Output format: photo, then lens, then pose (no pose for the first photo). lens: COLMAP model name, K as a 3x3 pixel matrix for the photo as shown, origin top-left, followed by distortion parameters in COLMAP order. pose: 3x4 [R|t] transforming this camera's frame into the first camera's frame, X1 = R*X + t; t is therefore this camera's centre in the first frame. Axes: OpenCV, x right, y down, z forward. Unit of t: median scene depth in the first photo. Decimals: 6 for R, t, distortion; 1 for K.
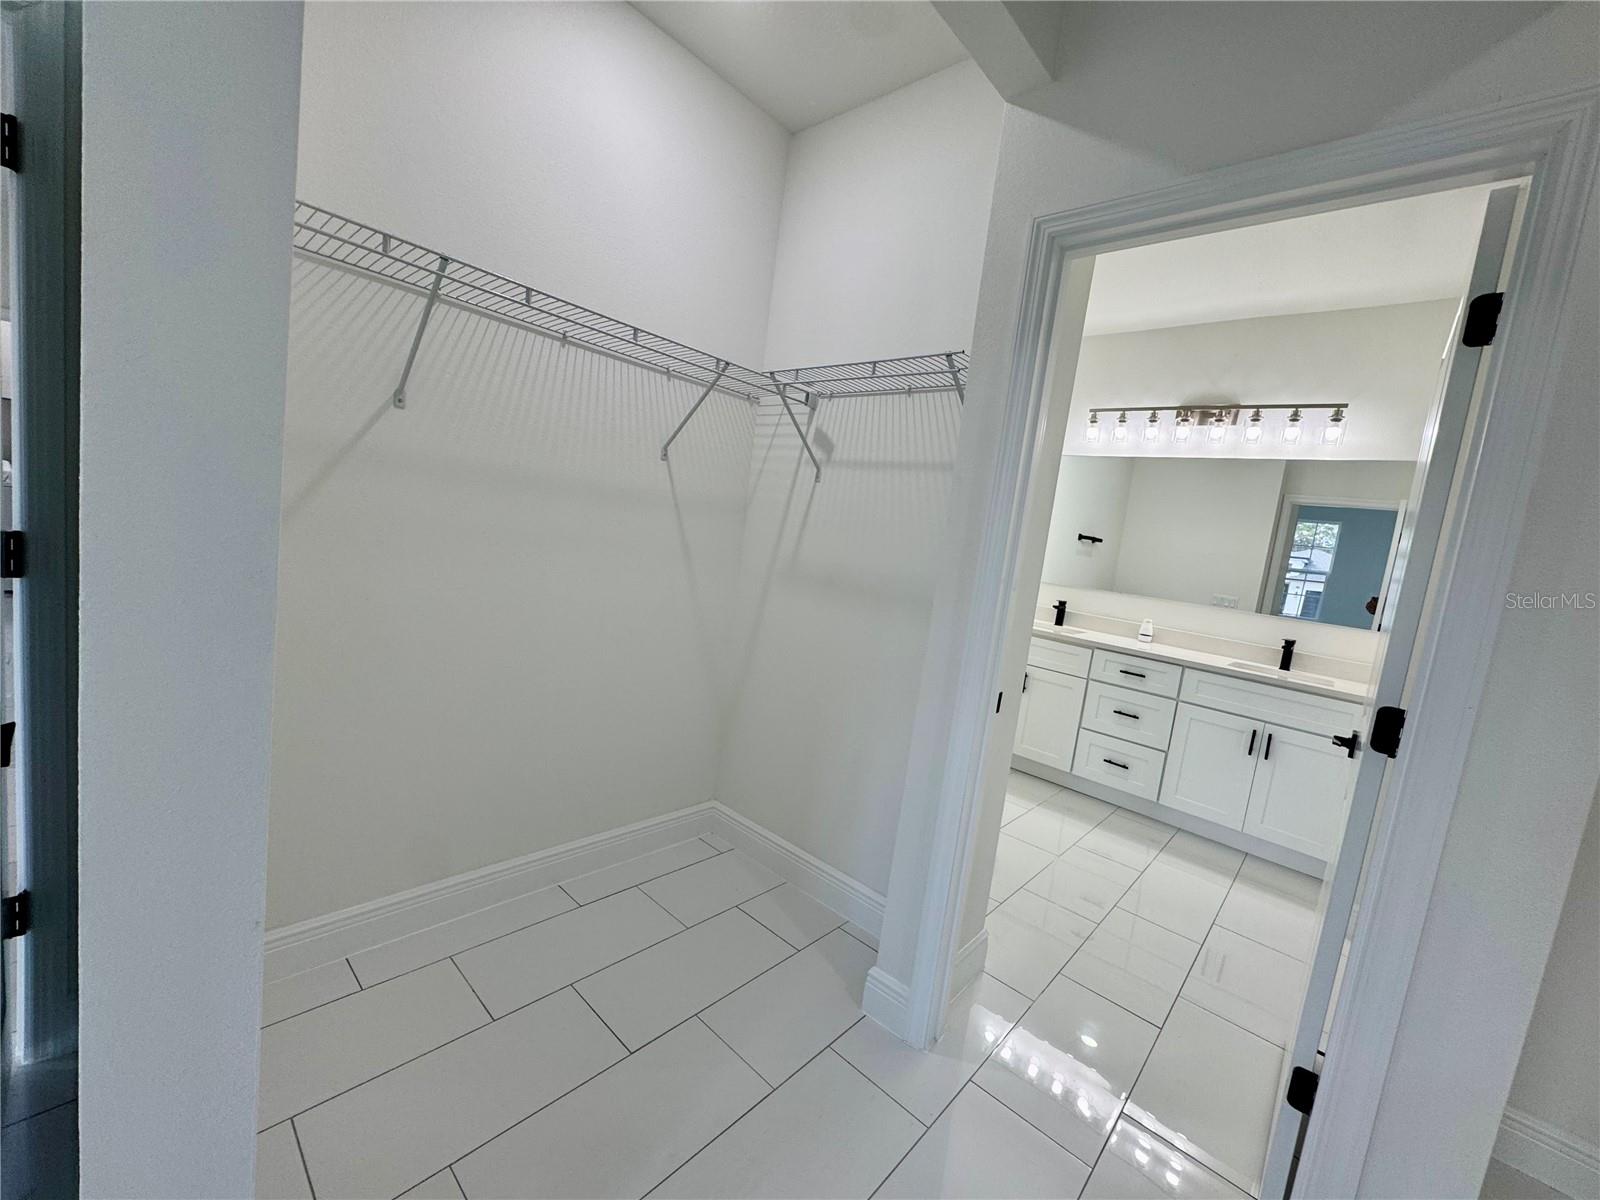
lens RADIAL K [[637.3, 0, 800.0], [0, 637.3, 600.0], [0, 0, 1]] dist [-0.001353, 0.000124]
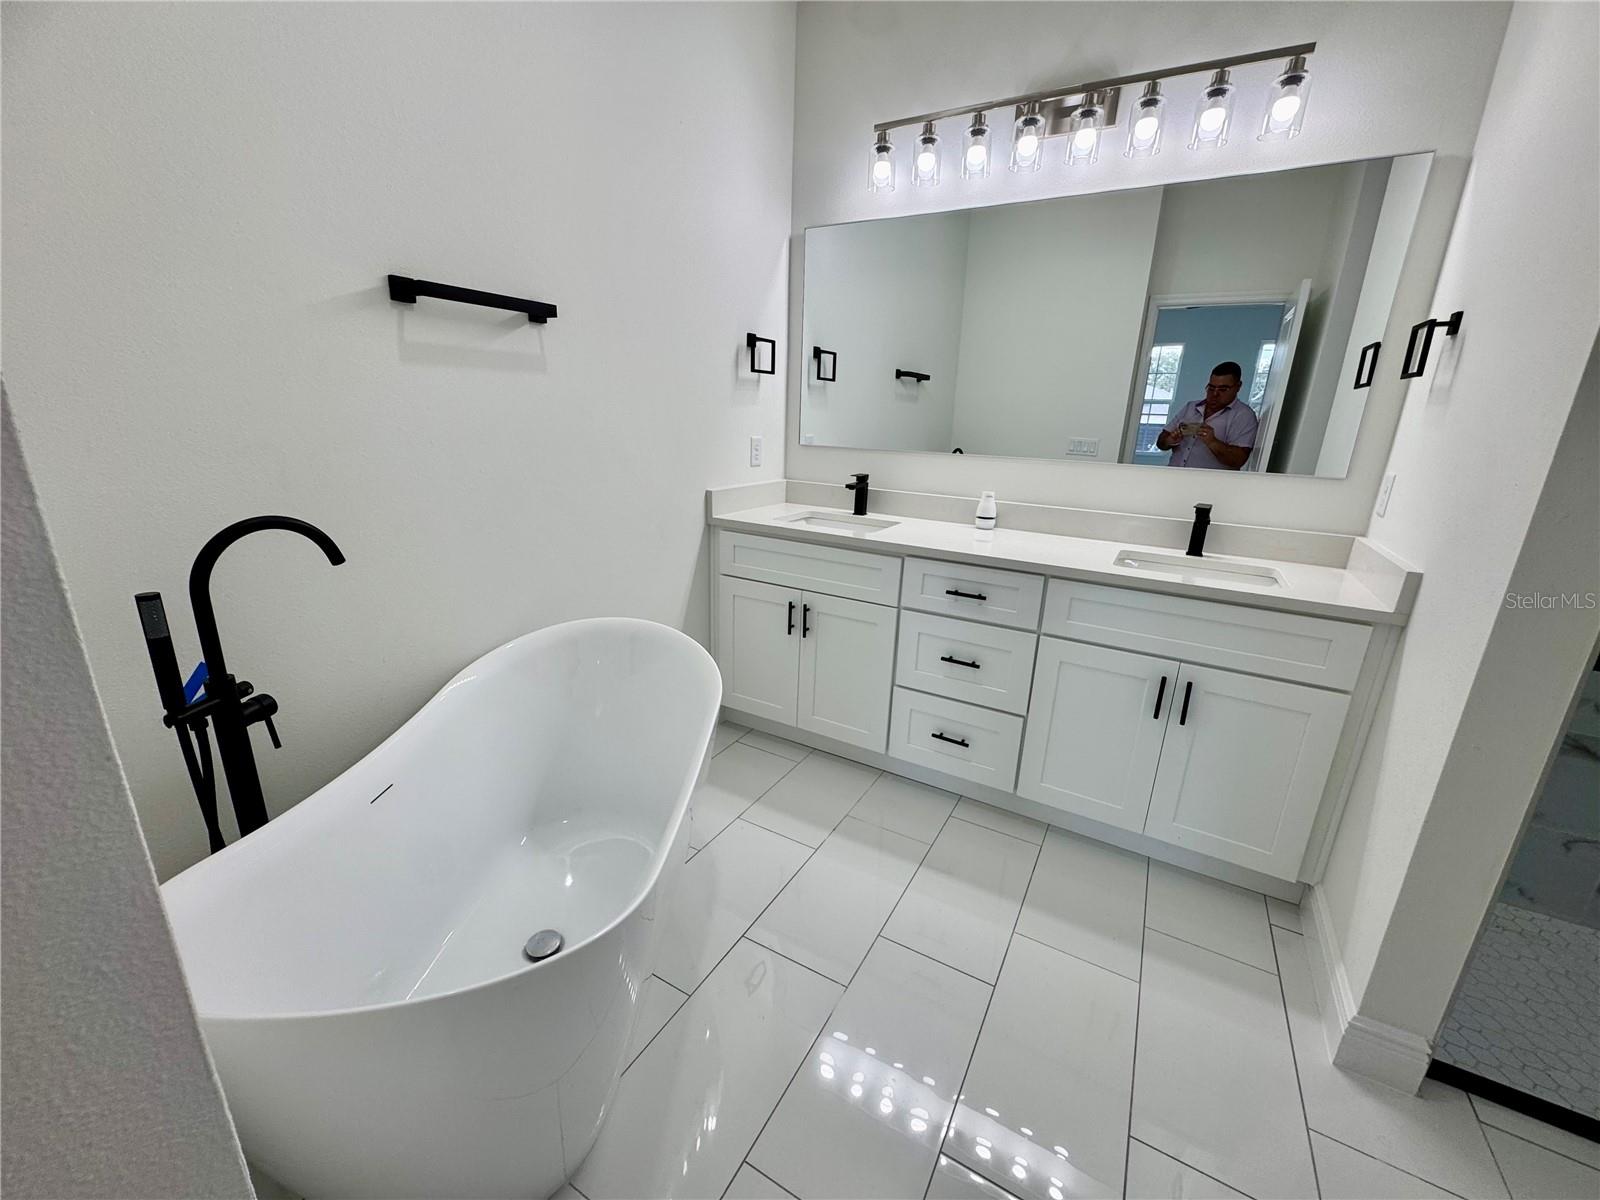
lens RADIAL K [[637.3, 0, 800.0], [0, 637.3, 600.0], [0, 0, 1]] dist [-0.001353, 0.000124]
pose [[0.973363, -0.146725, 0.176171, 0.267301], [0.110633, 0.973609, 0.199616, -0.012586], [-0.200810, -0.174808, 0.963907, 0.461723]]
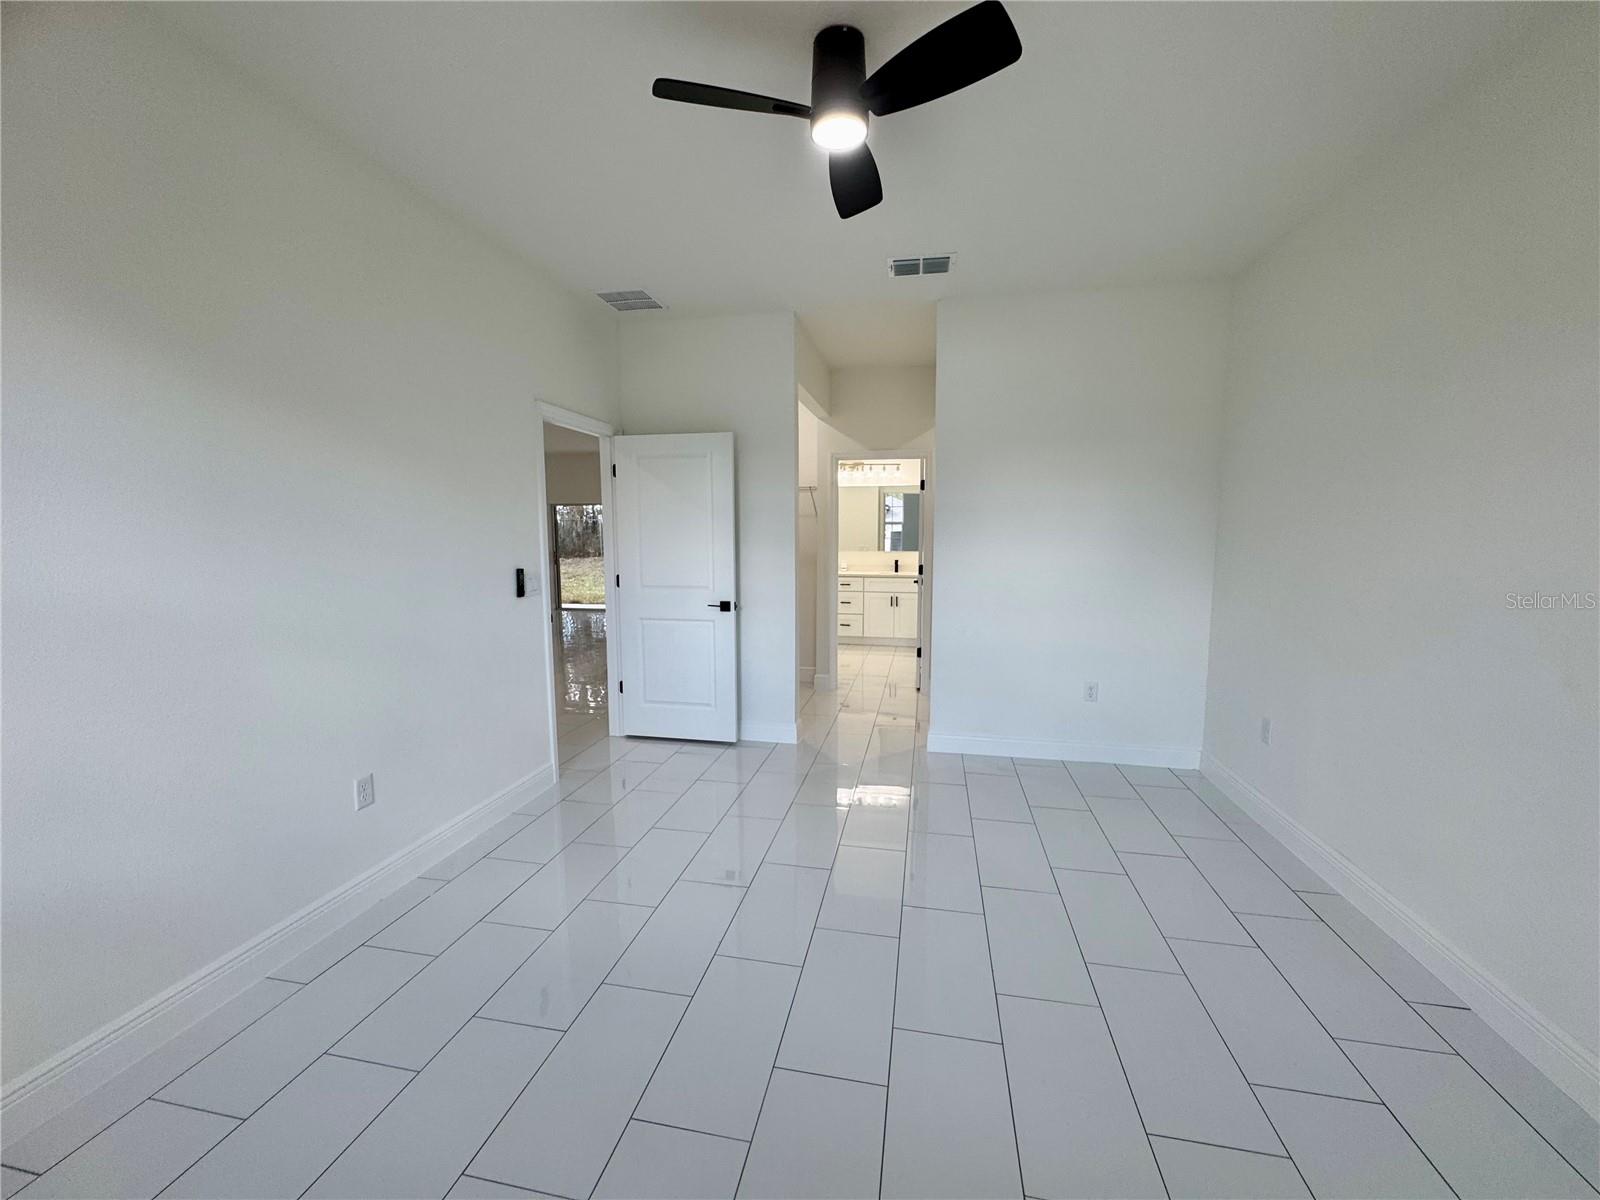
lens RADIAL K [[637.3, 0, 800.0], [0, 637.3, 600.0], [0, 0, 1]] dist [-0.001353, 0.000124]
pose [[0.851528, -0.181077, 0.492047, -0.741910], [0.162726, 0.983399, 0.080286, -0.038864], [-0.498417, 0.011703, 0.866858, -0.889629]]
